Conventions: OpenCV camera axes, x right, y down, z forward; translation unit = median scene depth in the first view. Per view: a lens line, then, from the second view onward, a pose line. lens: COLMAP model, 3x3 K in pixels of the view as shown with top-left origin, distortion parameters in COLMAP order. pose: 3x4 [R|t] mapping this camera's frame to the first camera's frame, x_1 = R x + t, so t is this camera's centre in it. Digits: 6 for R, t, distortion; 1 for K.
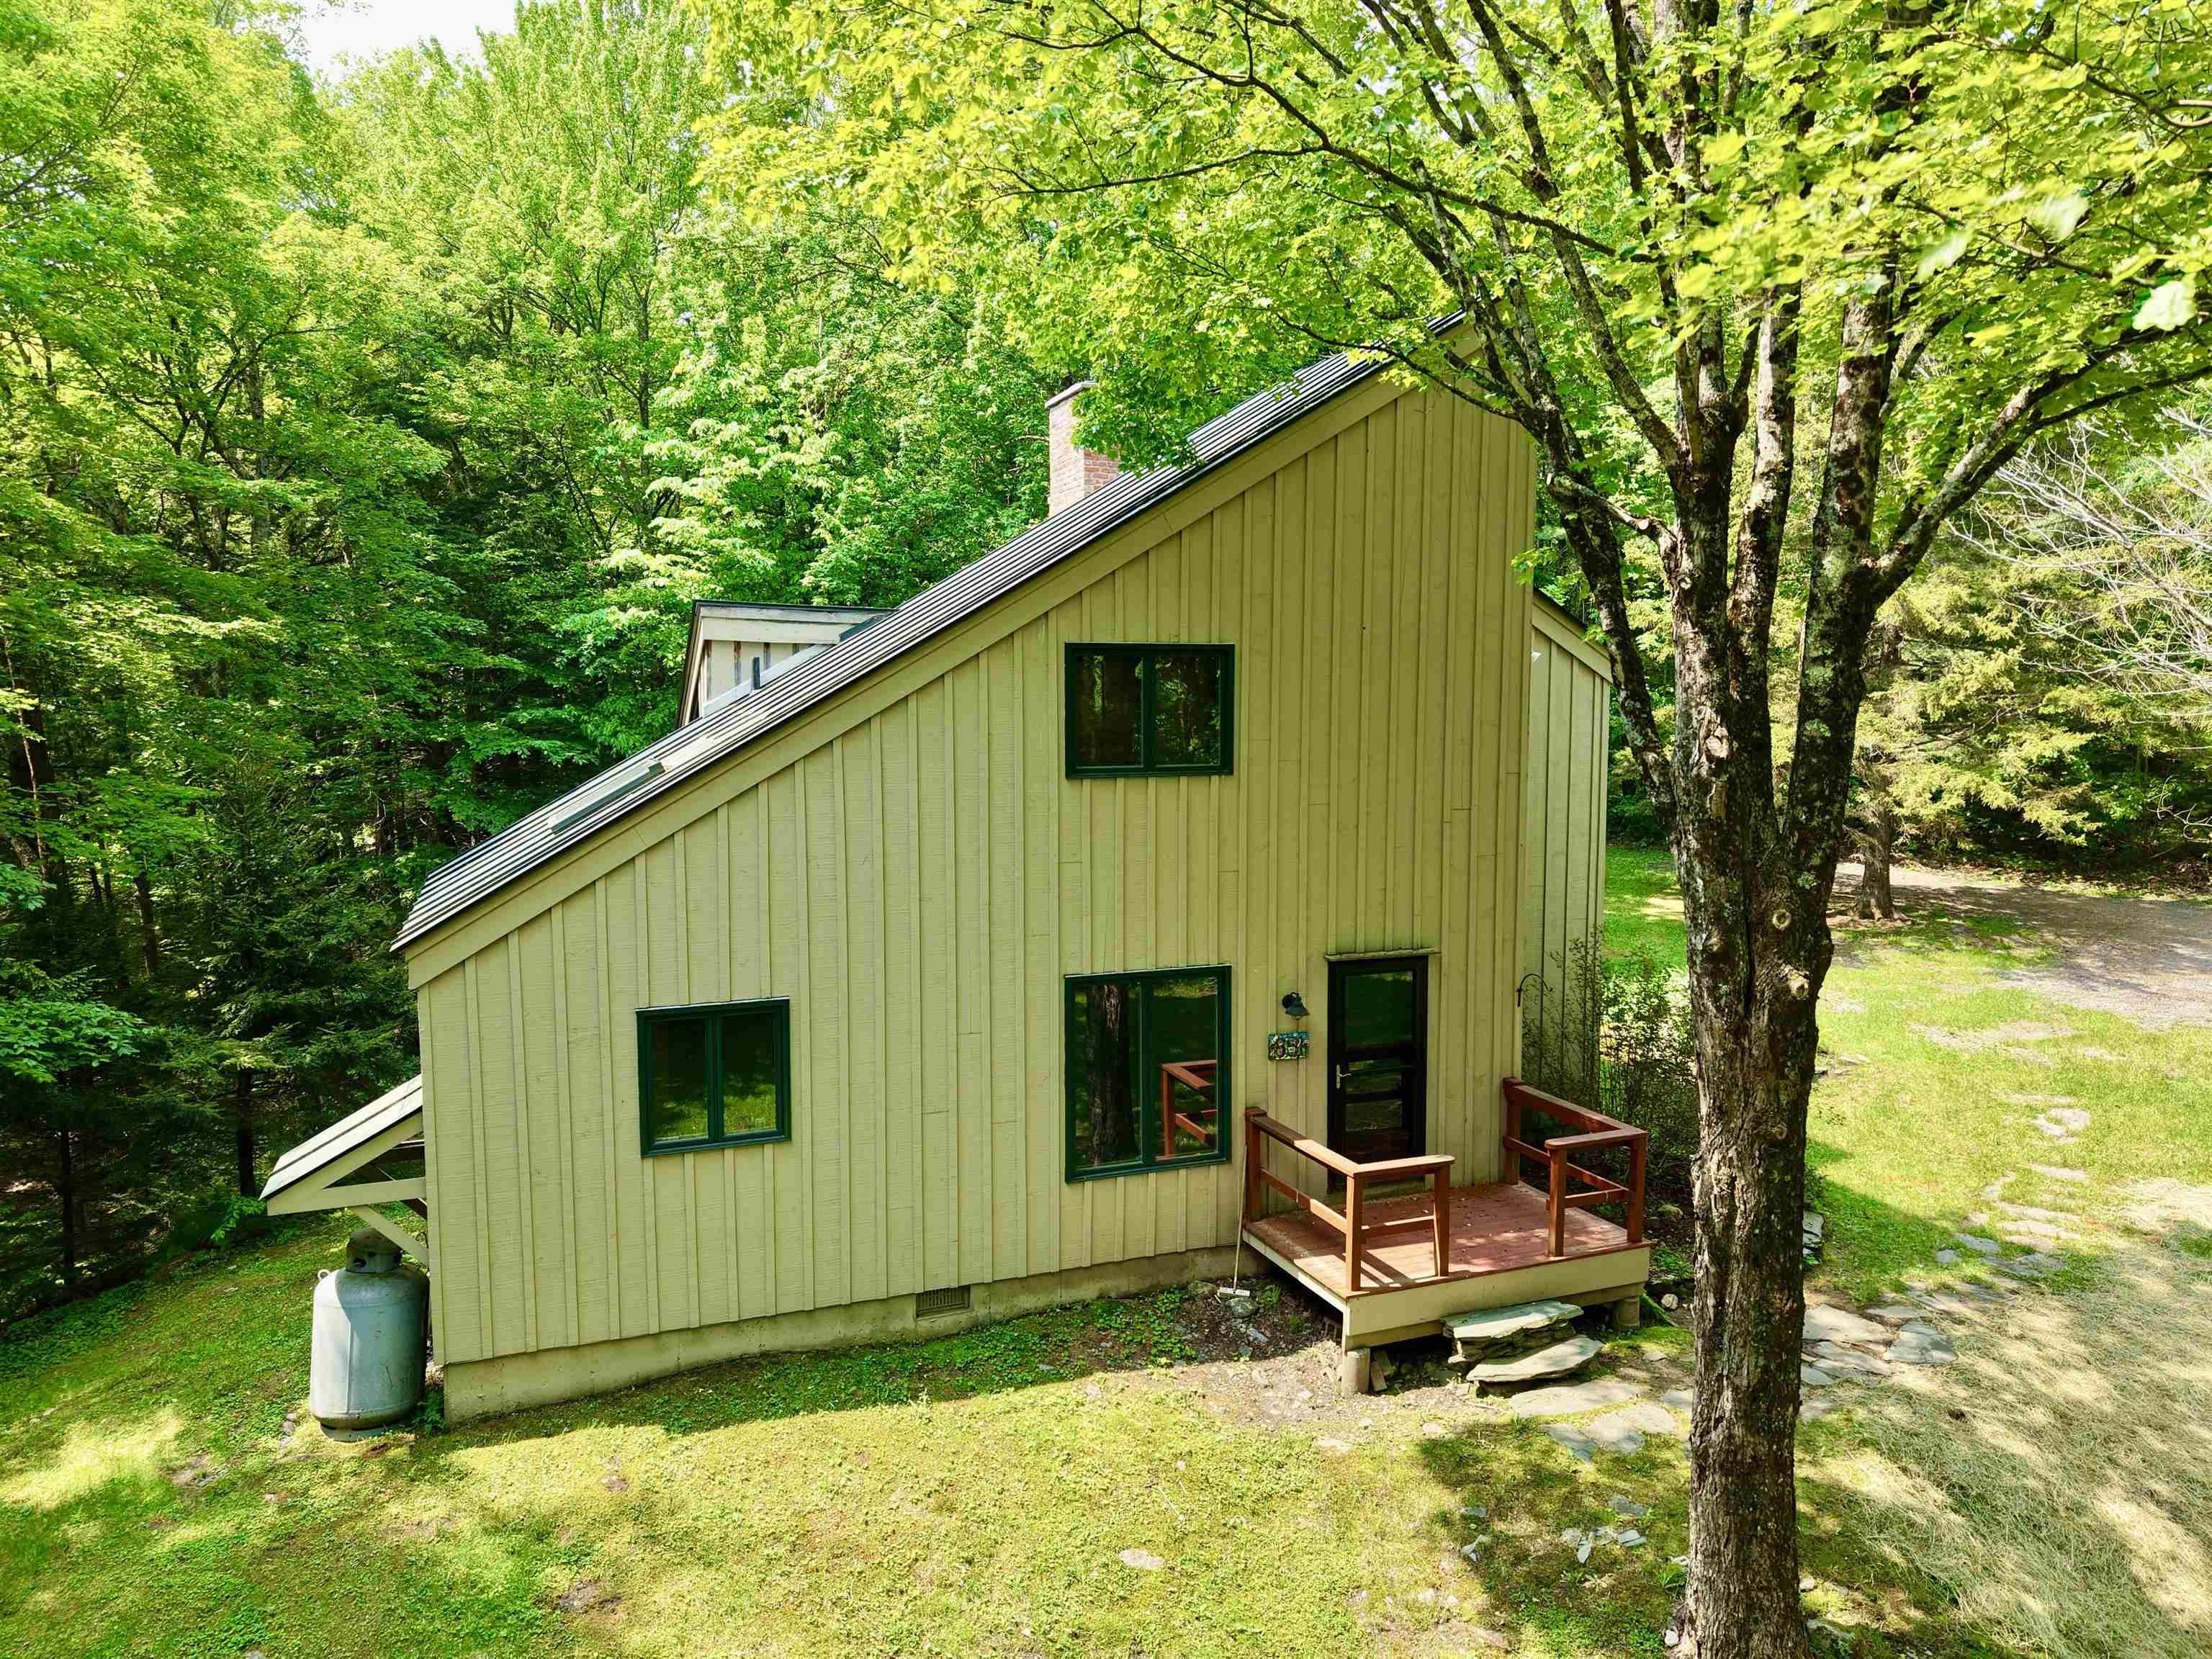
lens RADIAL K [[1511.2, 0, 1100.3], [0, 1511.2, 832.6], [0, 0, 1]] dist [0.008503, -0.013013]
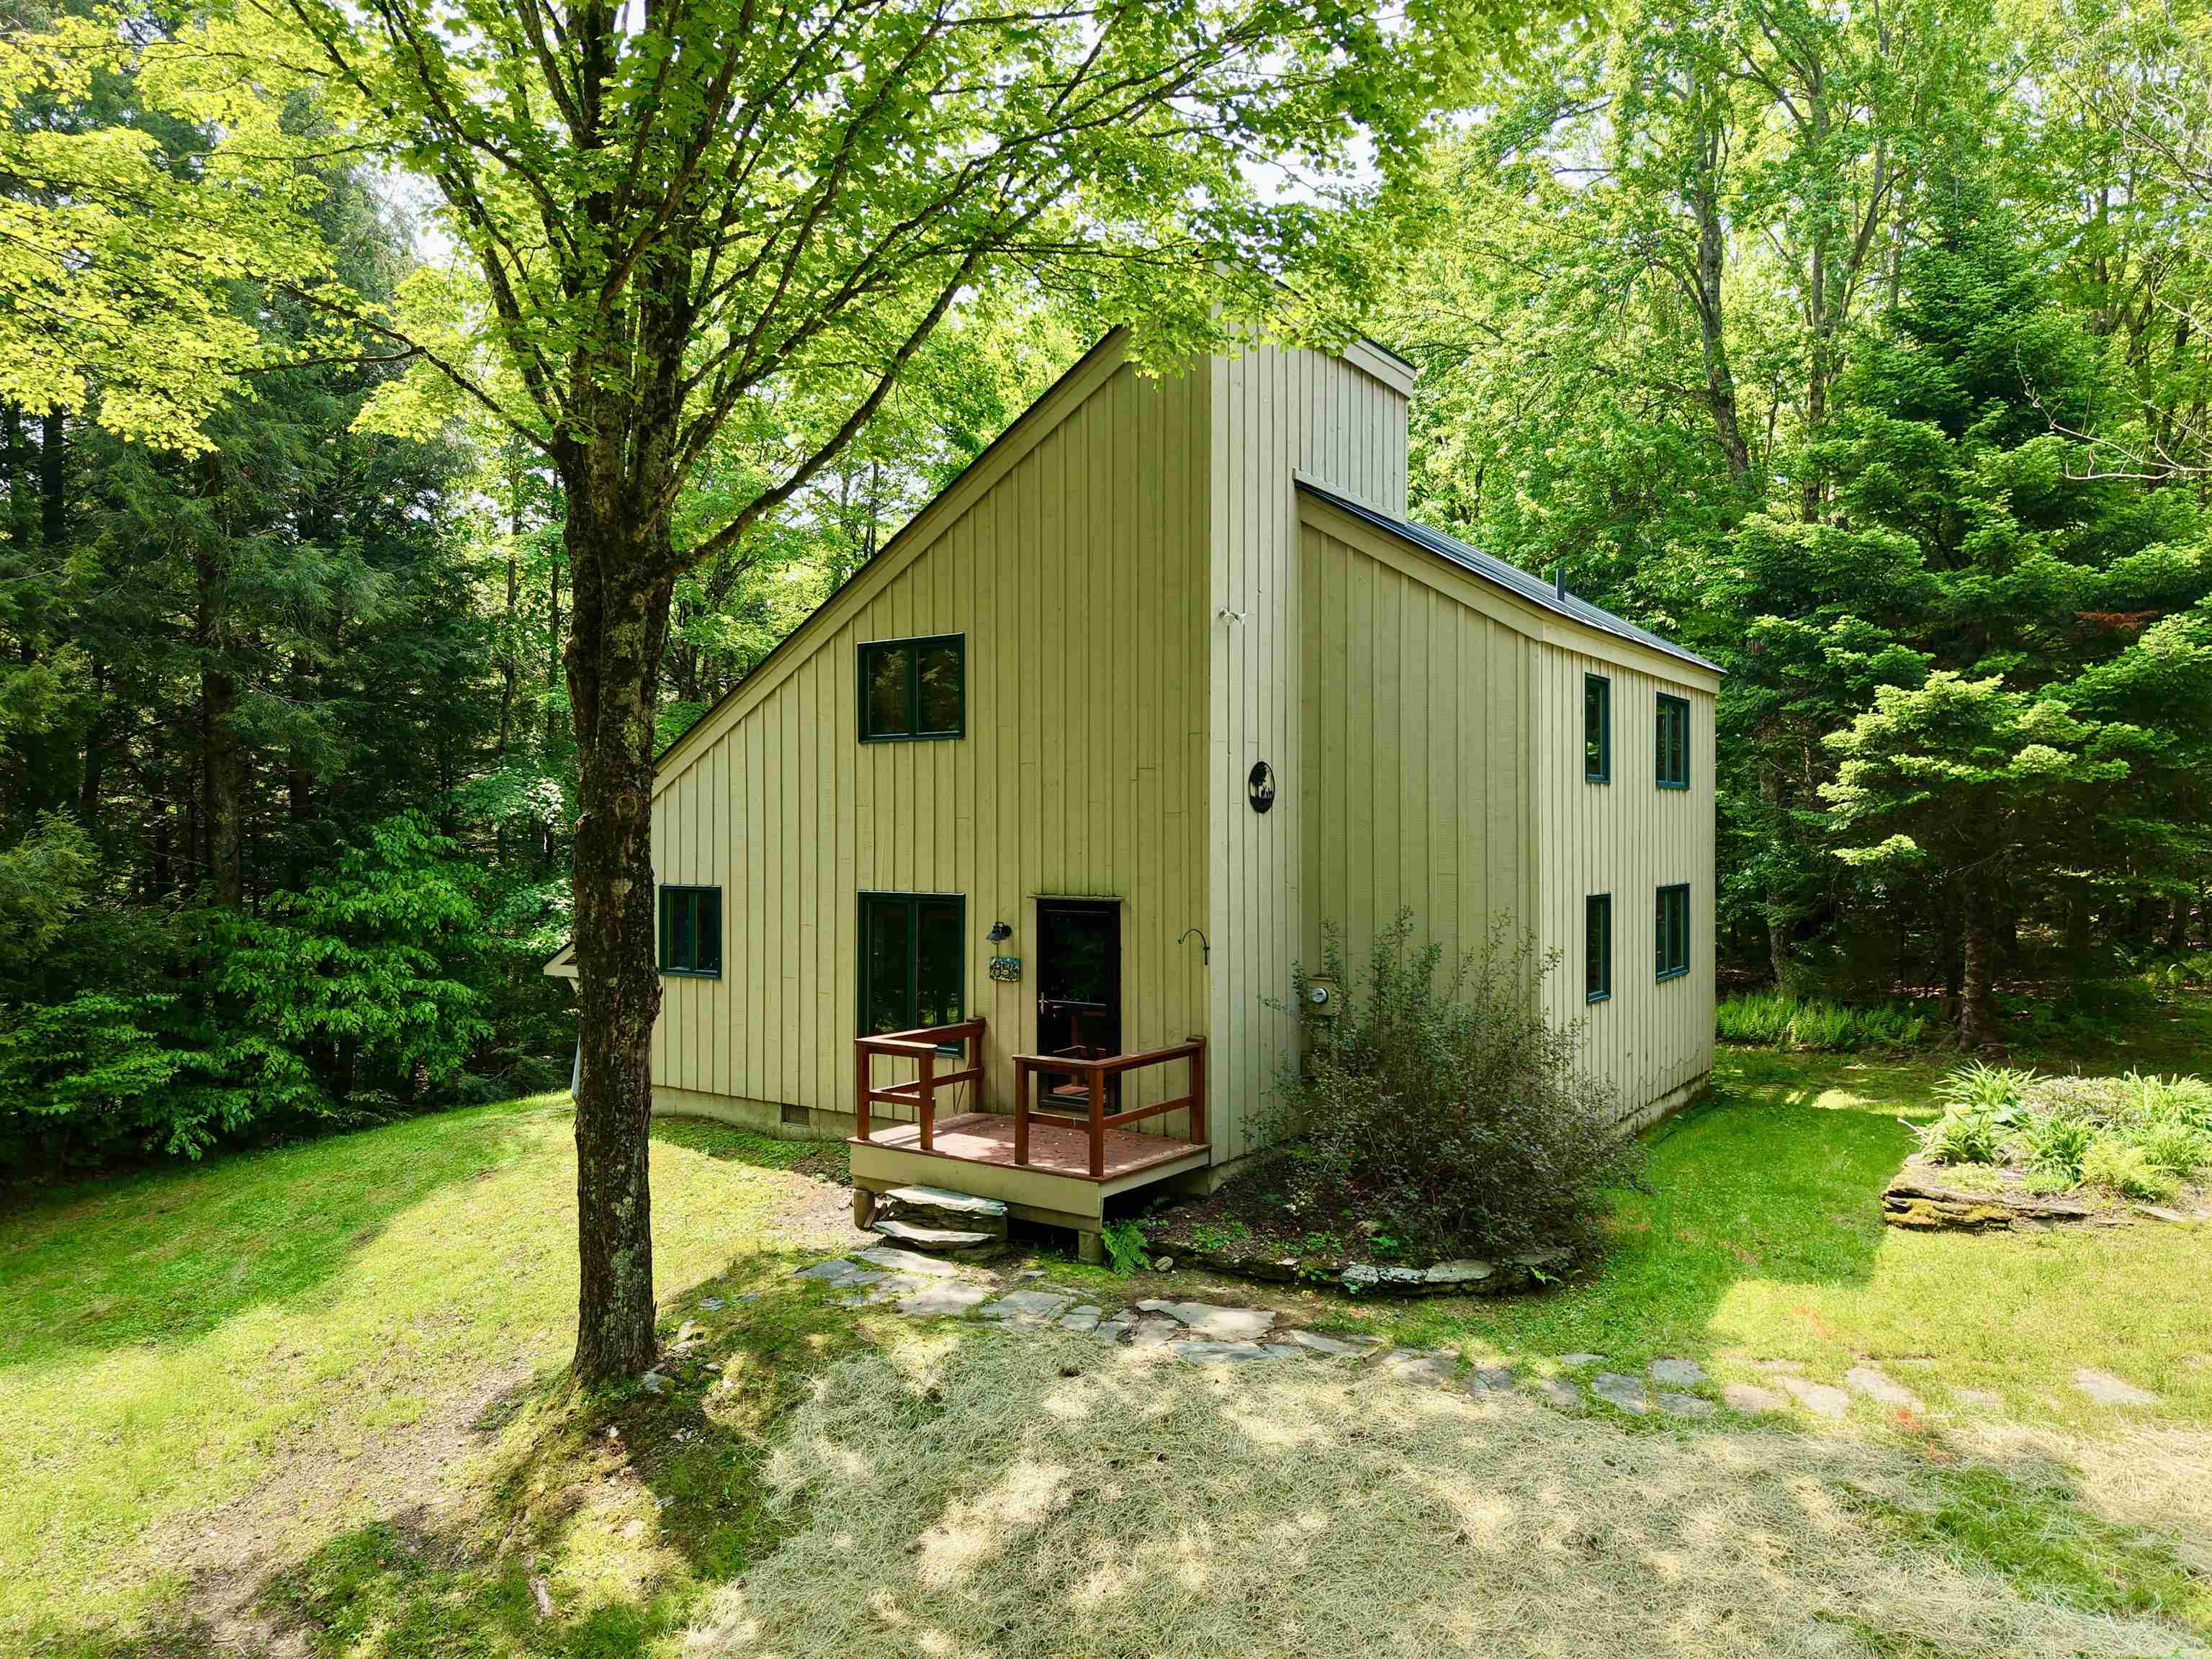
lens RADIAL K [[1511.2, 0, 1110.7], [0, 1511.2, 823.4], [0, 0, 1]] dist [0.008503, -0.013013]
pose [[0.540248, -0.006480, -0.841481, 1.205793], [-0.080882, 0.994941, -0.059590, 0.096499], [0.837610, 0.100254, 0.536991, 0.446355]]
